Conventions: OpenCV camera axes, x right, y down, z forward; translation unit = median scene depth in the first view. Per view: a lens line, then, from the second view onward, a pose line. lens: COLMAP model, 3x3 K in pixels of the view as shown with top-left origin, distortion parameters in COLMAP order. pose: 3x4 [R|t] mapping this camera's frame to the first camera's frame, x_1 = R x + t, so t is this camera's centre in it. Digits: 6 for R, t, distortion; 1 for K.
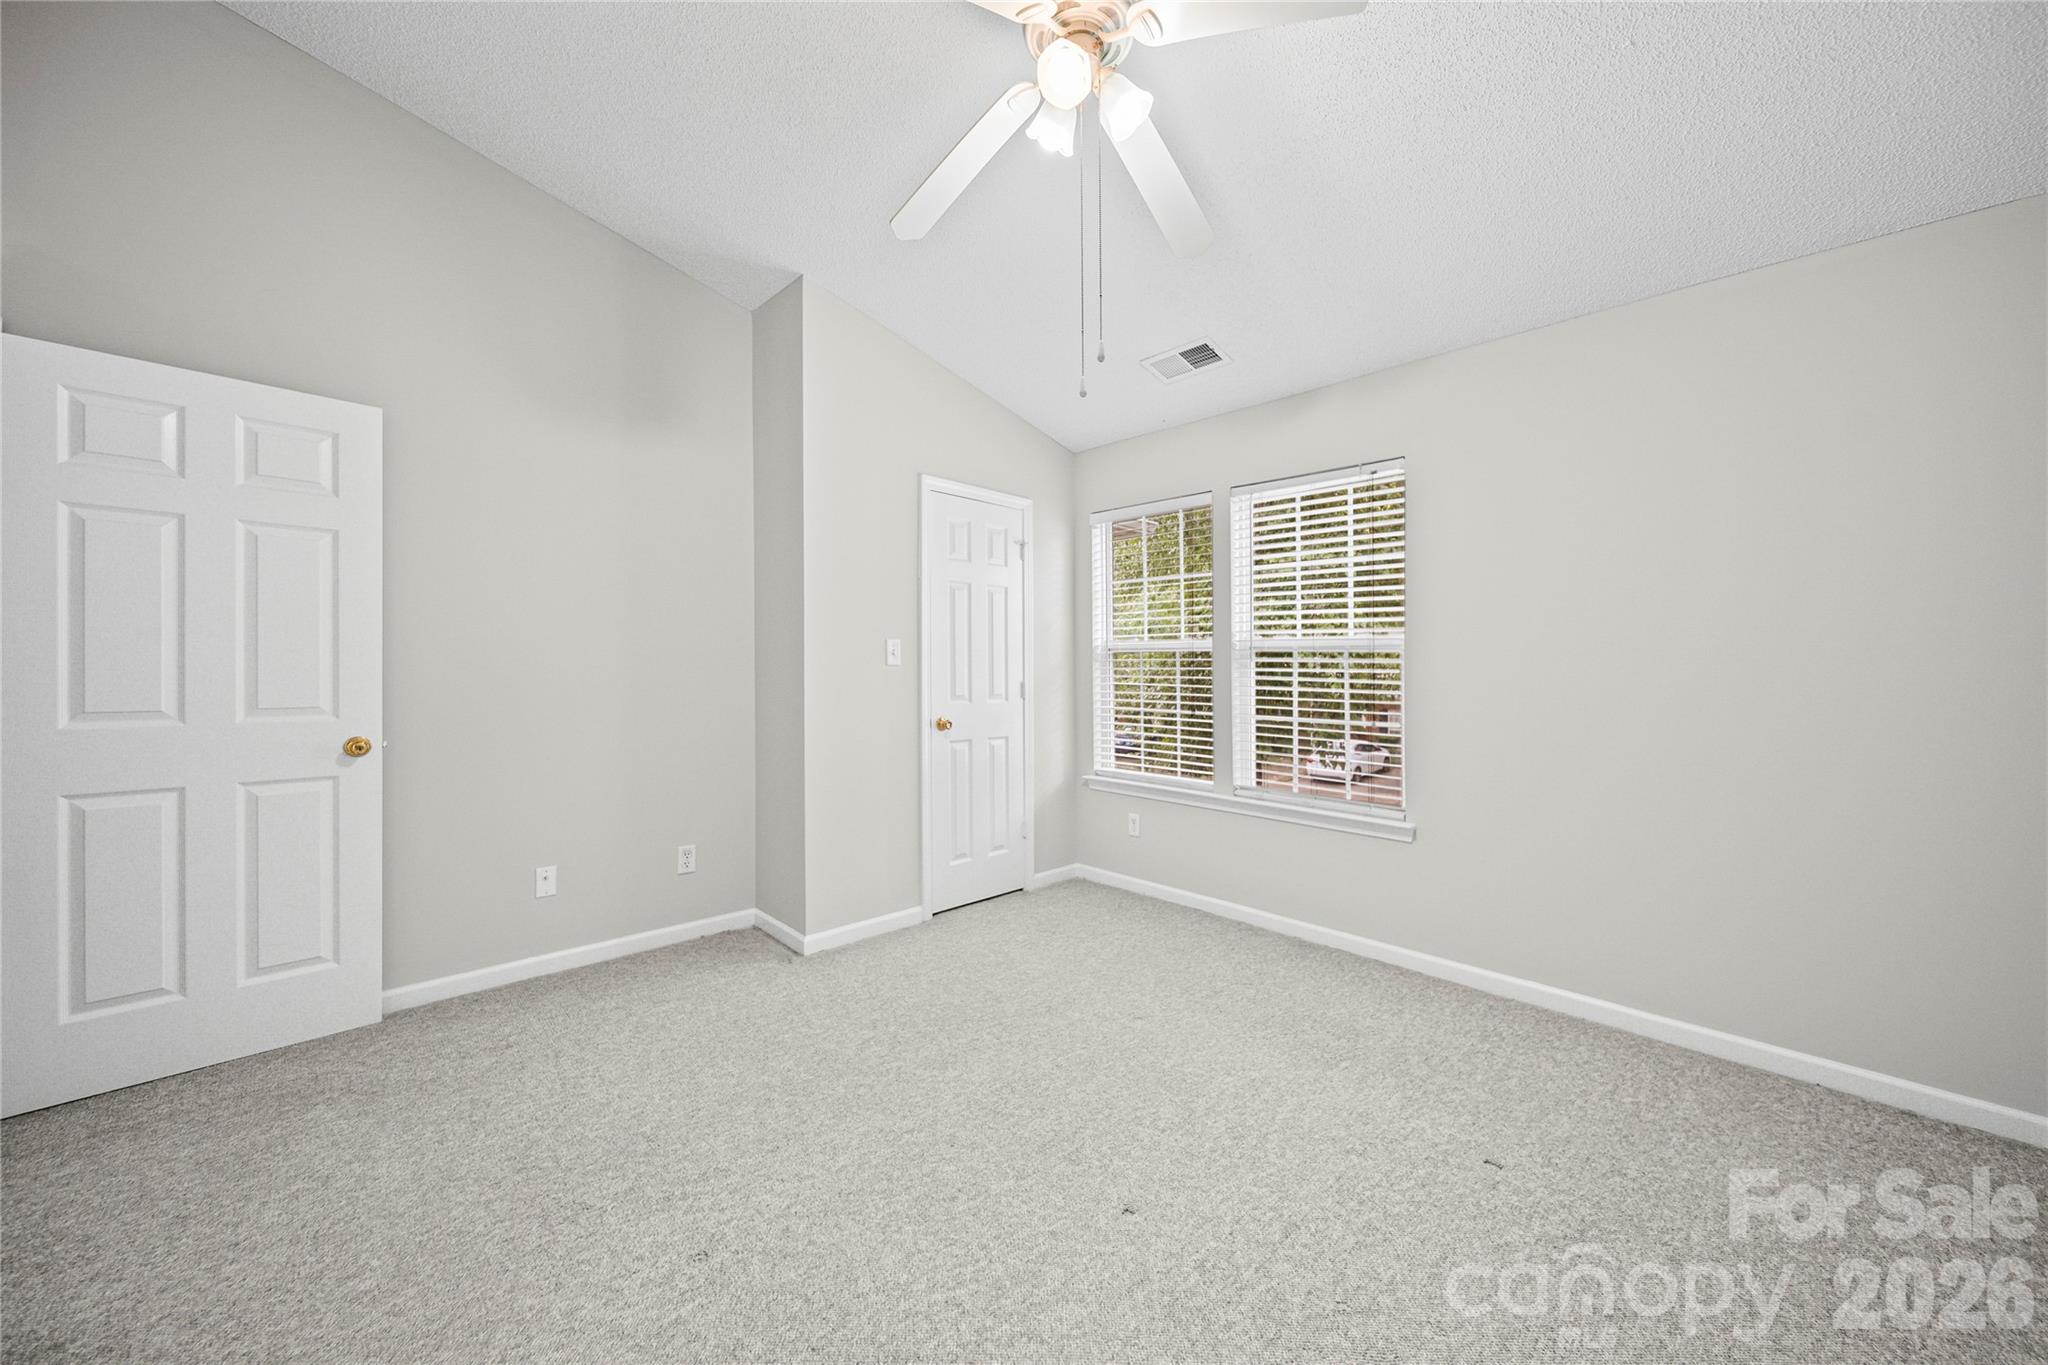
lens RADIAL K [[761.9, 0, 1028.4], [0, 761.9, 672.1], [0, 0, 1]] dist [-0.002833, 0.000497]
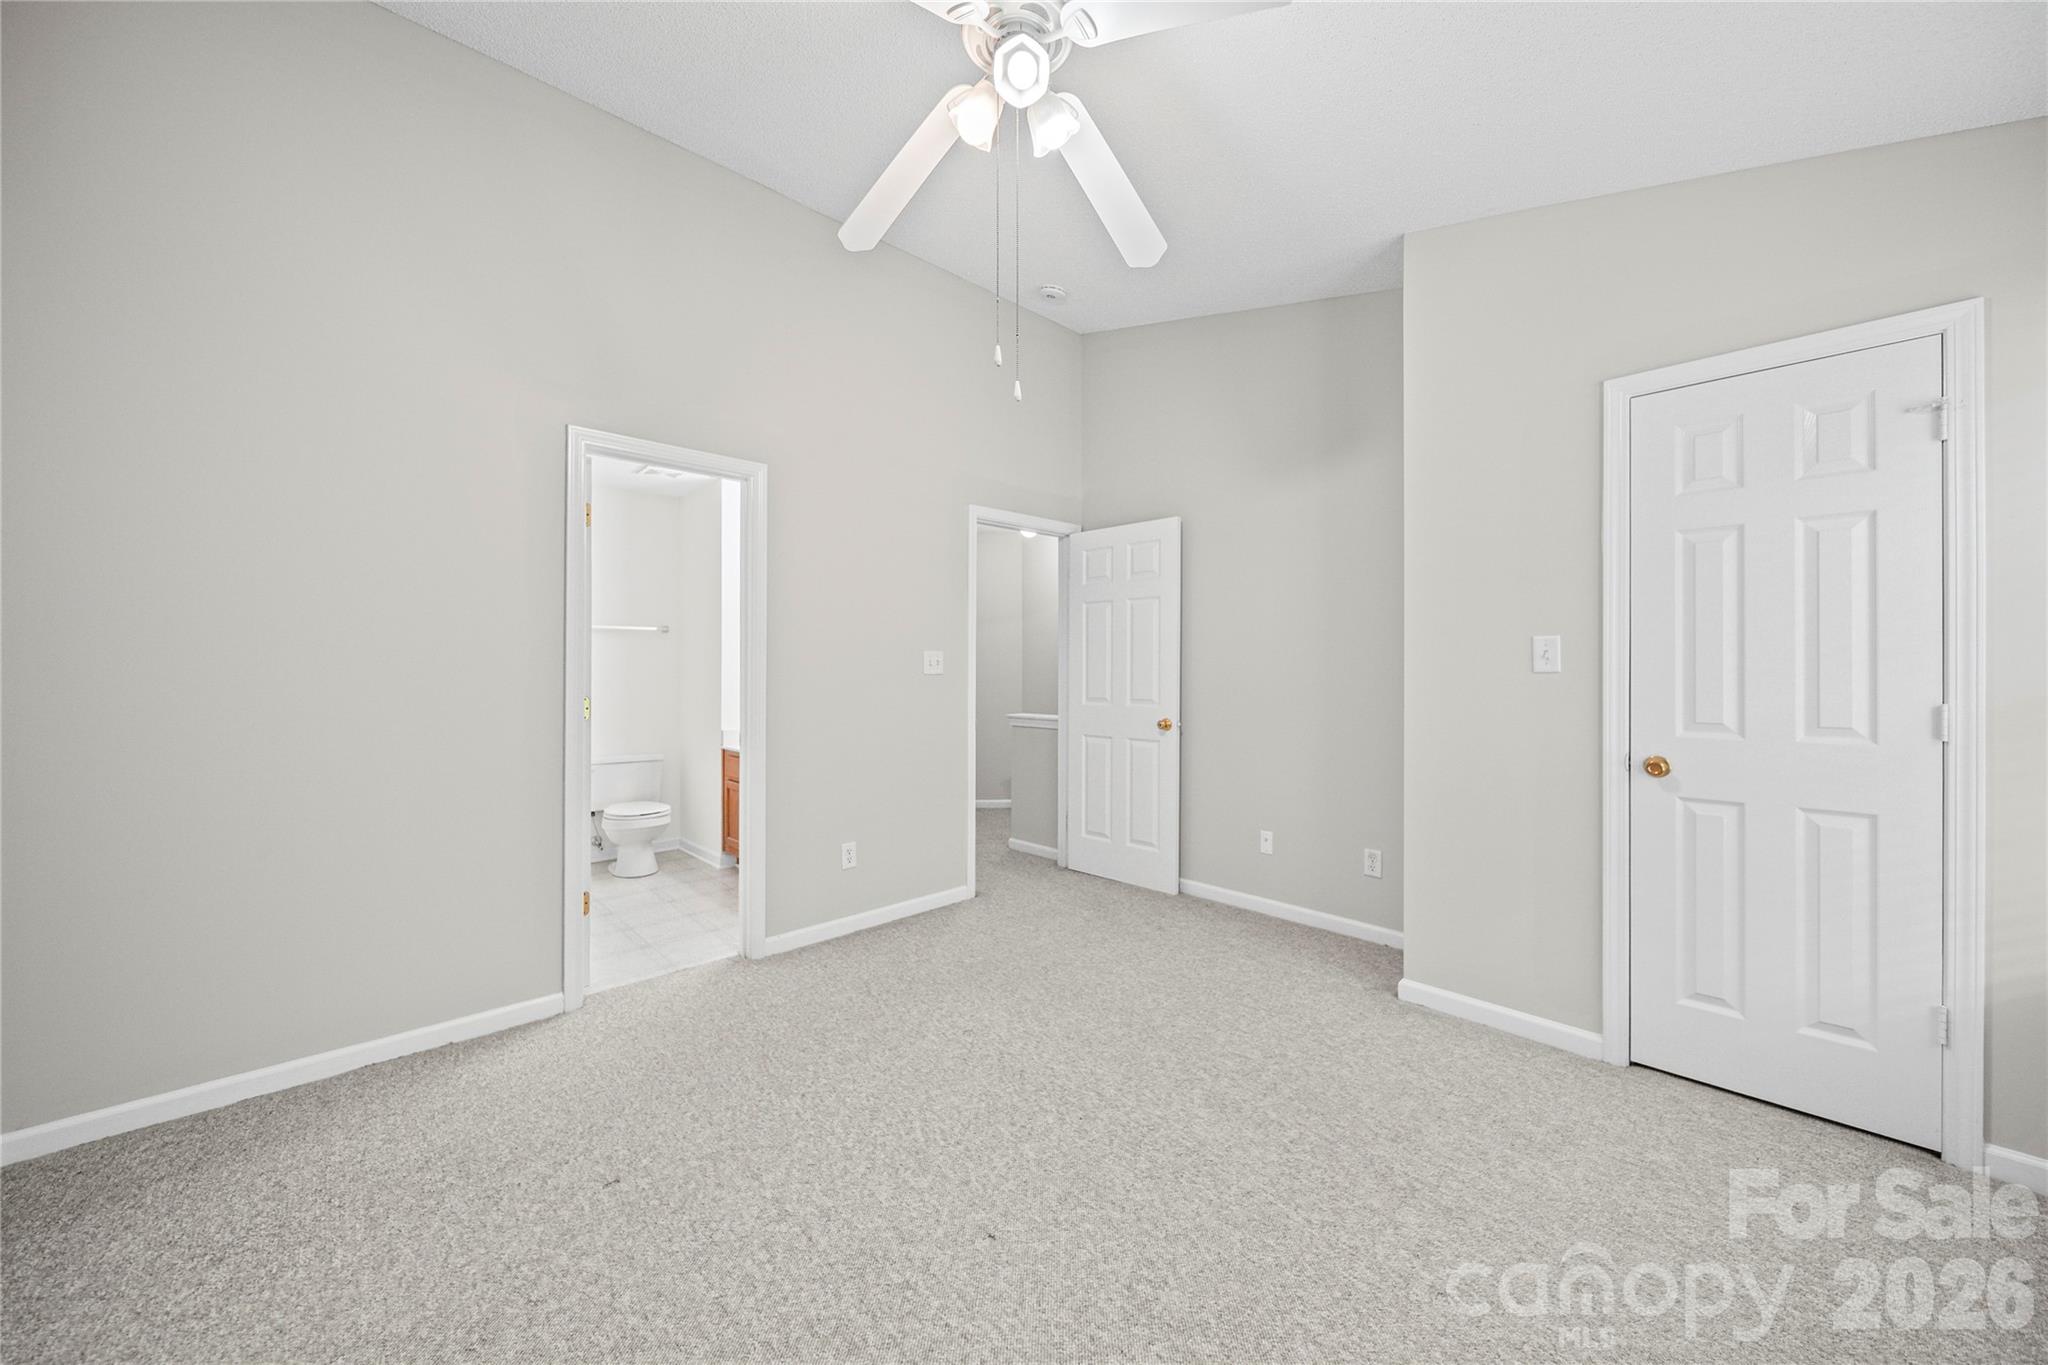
lens RADIAL K [[734.8, 0, 1024.6], [0, 734.8, 681.8], [0, 0, 1]] dist [0.001384, 0.000130]
pose [[-0.035278, 0.005258, -0.999364, 0.602980], [-0.004408, 0.999976, 0.005416, -0.001804], [0.999368, 0.004596, -0.035254, 0.610686]]
